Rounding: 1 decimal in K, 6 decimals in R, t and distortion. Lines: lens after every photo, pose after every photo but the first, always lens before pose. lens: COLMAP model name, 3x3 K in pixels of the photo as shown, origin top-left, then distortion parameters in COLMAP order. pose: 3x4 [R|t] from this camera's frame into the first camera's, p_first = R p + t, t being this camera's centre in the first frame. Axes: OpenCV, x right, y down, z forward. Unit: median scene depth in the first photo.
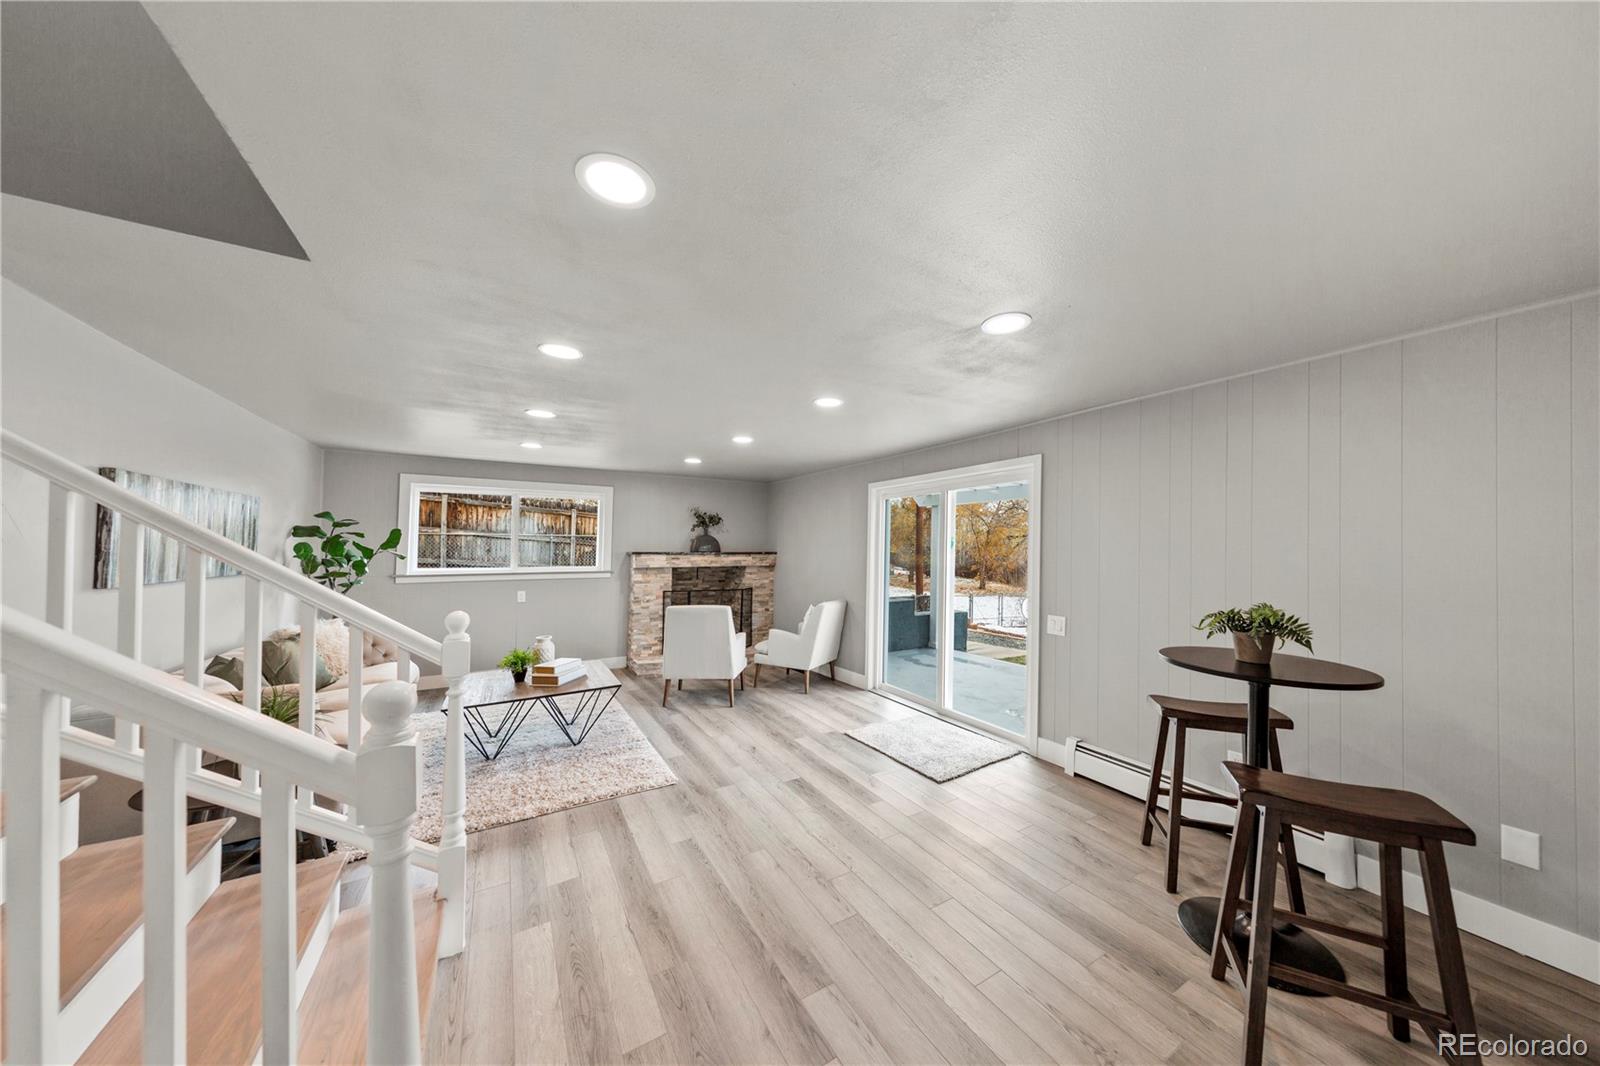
lens RADIAL K [[513.3, 0, 800.0], [0, 513.3, 533.0], [0, 0, 1]] dist [-0.001132, -0.000118]
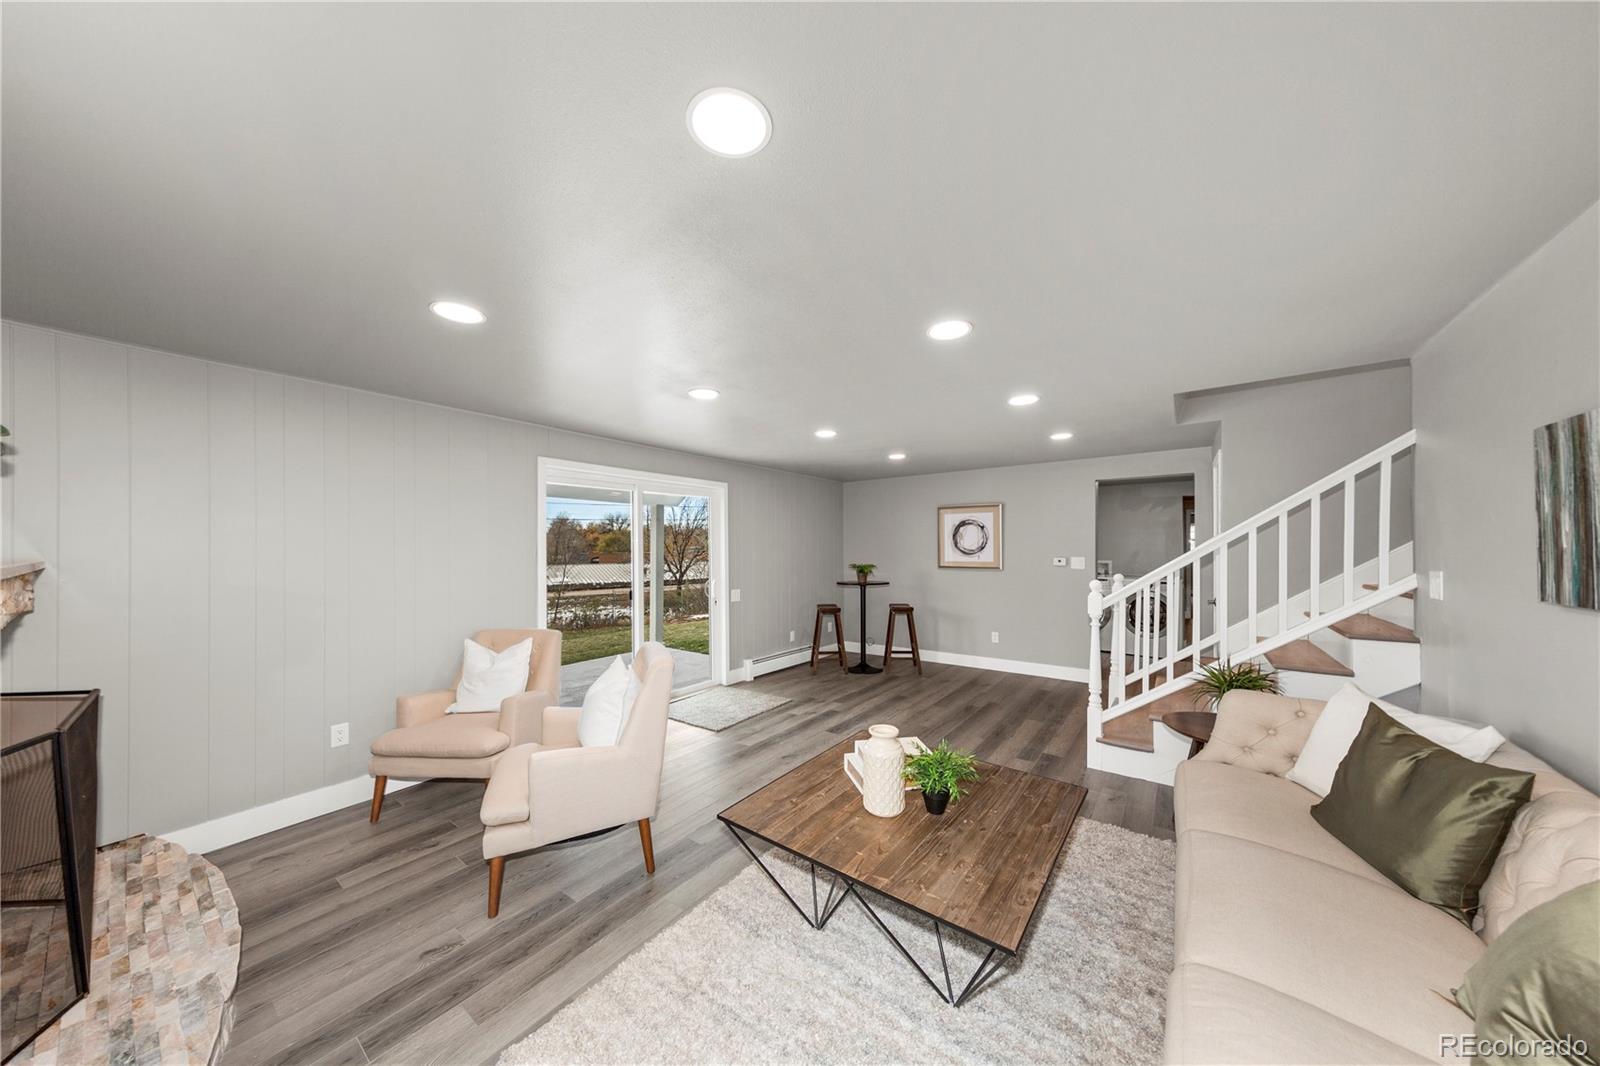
lens RADIAL K [[513.3, 0, 800.0], [0, 513.3, 533.0], [0, 0, 1]] dist [-0.001132, -0.000118]
pose [[-0.391951, 0.025138, 0.919642, -0.592953], [-0.024991, 0.998967, -0.037958, 0.022241], [-0.919646, -0.037860, -0.390918, 0.815074]]
